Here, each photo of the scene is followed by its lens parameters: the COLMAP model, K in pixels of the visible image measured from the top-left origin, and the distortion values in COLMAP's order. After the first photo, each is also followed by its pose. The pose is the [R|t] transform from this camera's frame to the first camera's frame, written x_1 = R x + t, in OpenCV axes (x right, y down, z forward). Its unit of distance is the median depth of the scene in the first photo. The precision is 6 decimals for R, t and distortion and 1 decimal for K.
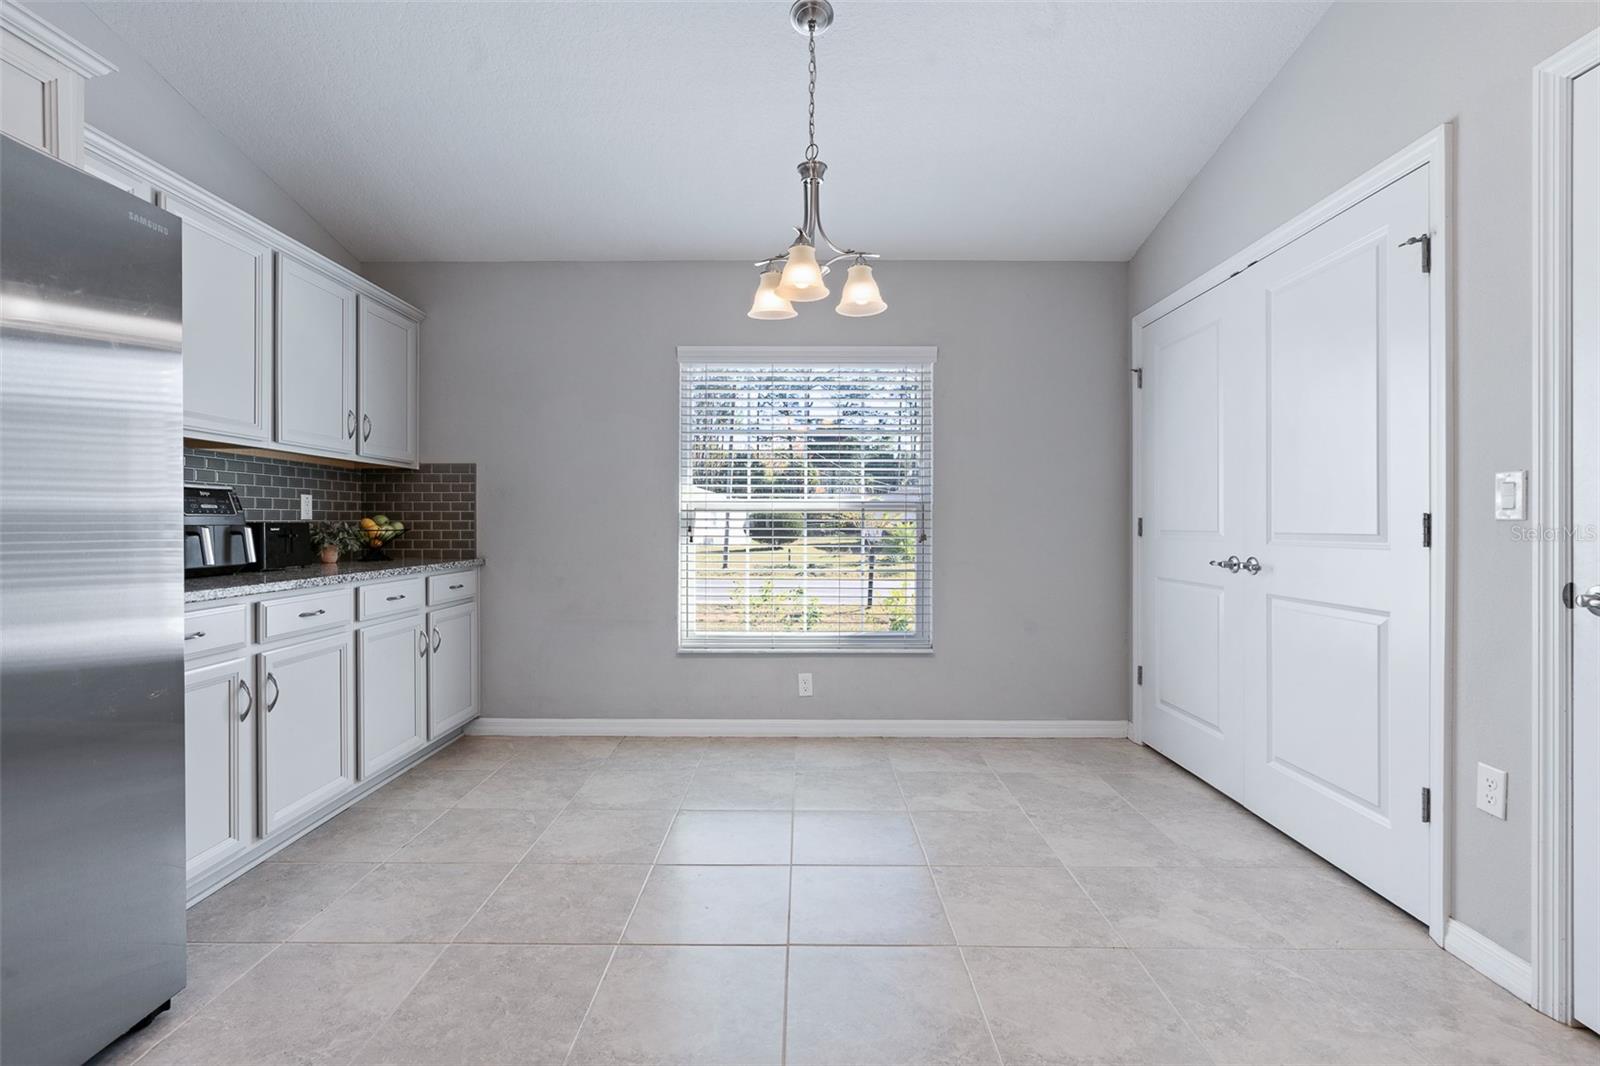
lens RADIAL K [[719.7, 0, 797.9], [0, 719.7, 523.7], [0, 0, 1]] dist [-0.010359, 0.003713]
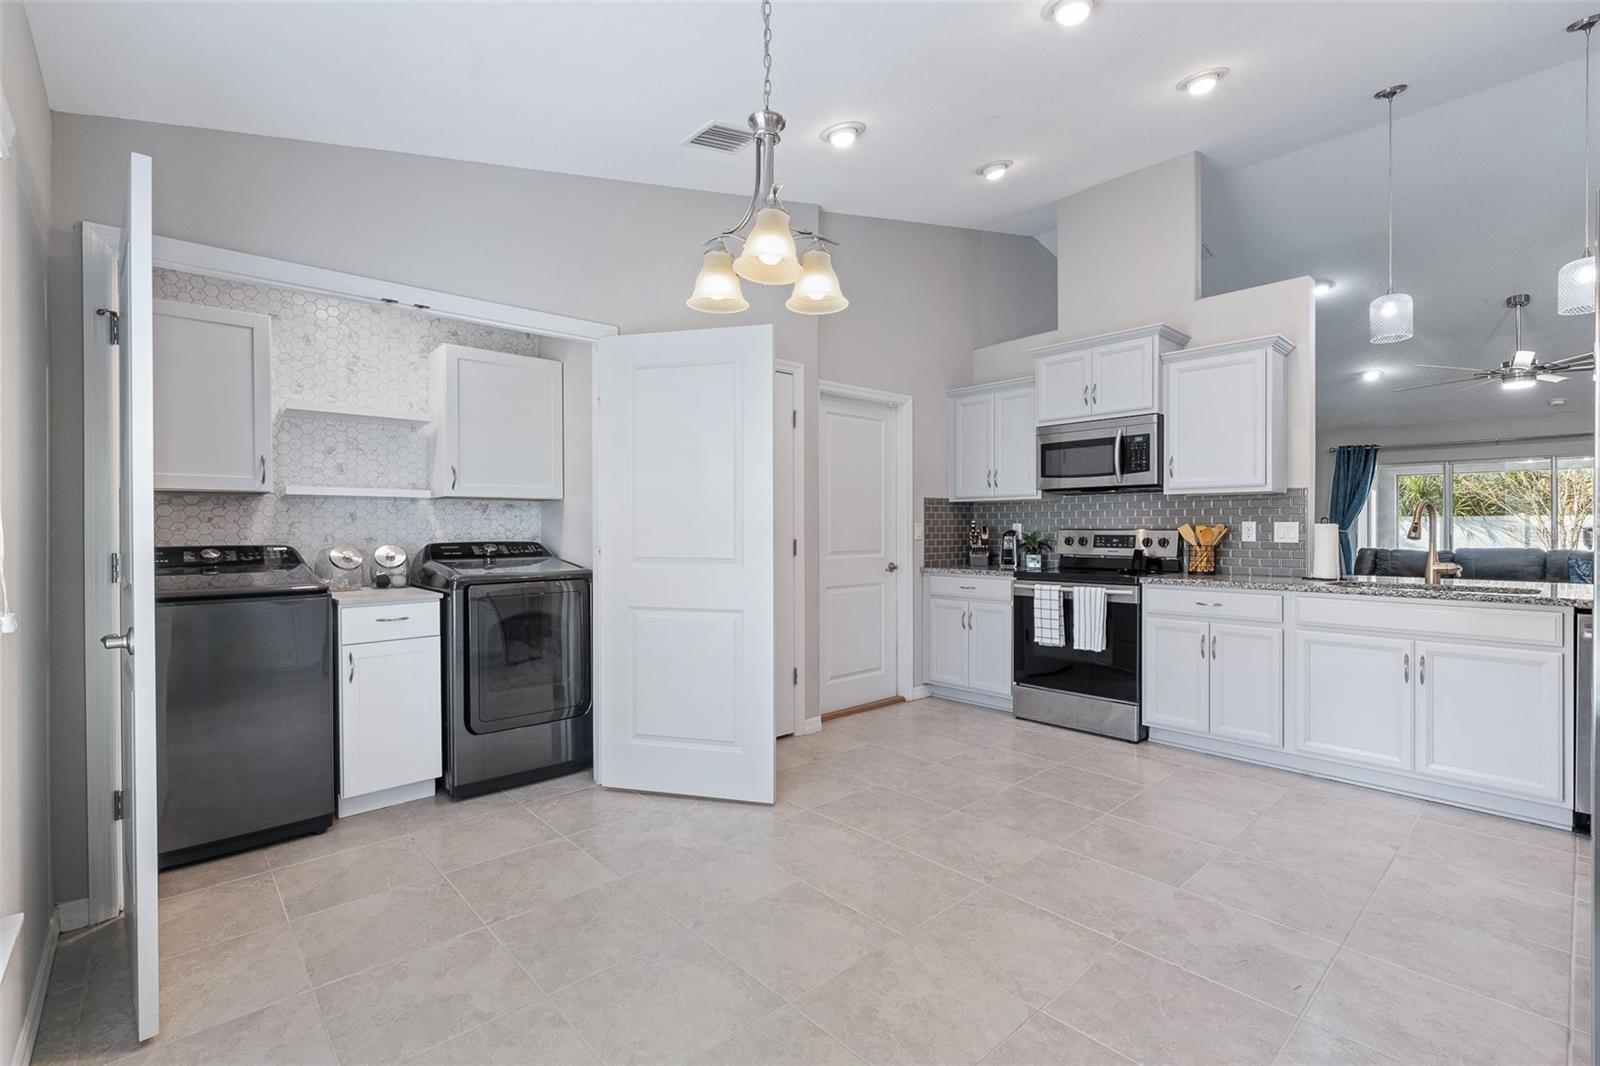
lens RADIAL K [[719.7, 0, 800.0], [0, 719.7, 530.2], [0, 0, 1]] dist [-0.010359, 0.003713]
pose [[-0.676802, -0.003550, 0.736157, -0.487127], [0.003149, 0.999965, 0.007718, -0.039188], [-0.736158, 0.007542, -0.676767, 1.246365]]
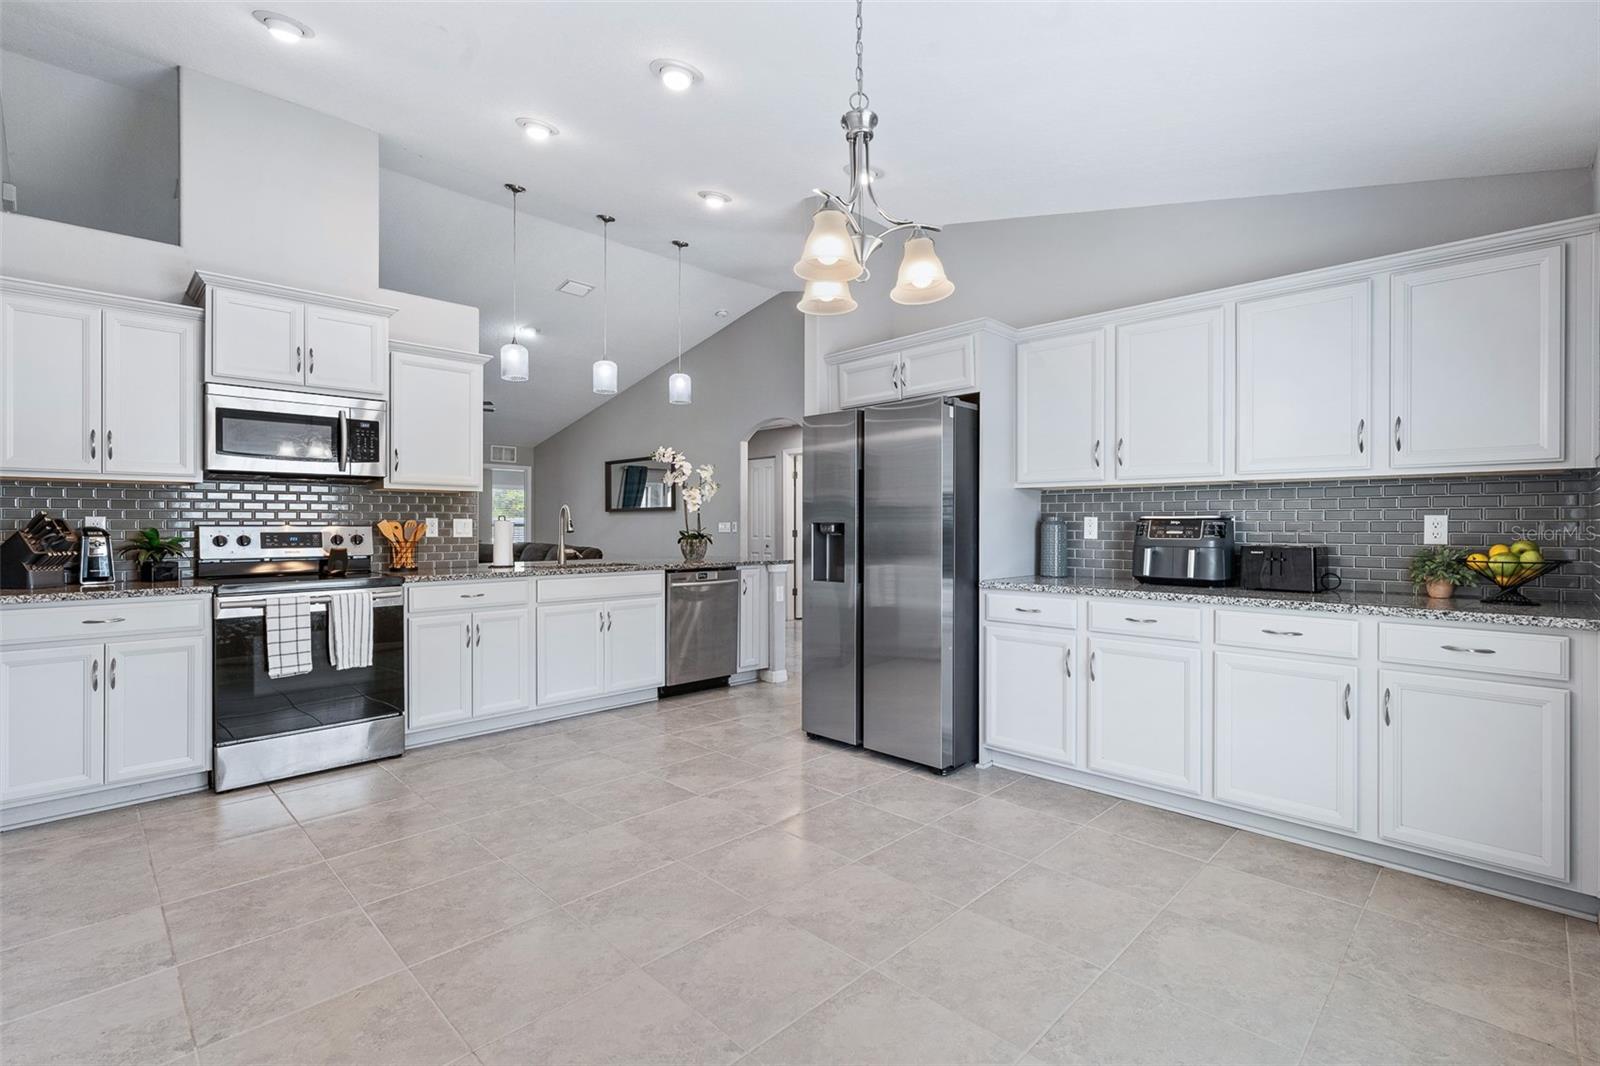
lens RADIAL K [[719.7, 0, 795.6], [0, 719.7, 537.1], [0, 0, 1]] dist [-0.010359, 0.003713]
pose [[-0.701776, 0.008500, -0.712347, 0.523969], [-0.003953, 0.999867, 0.015825, -0.029733], [0.712387, 0.013921, -0.701649, 1.237102]]
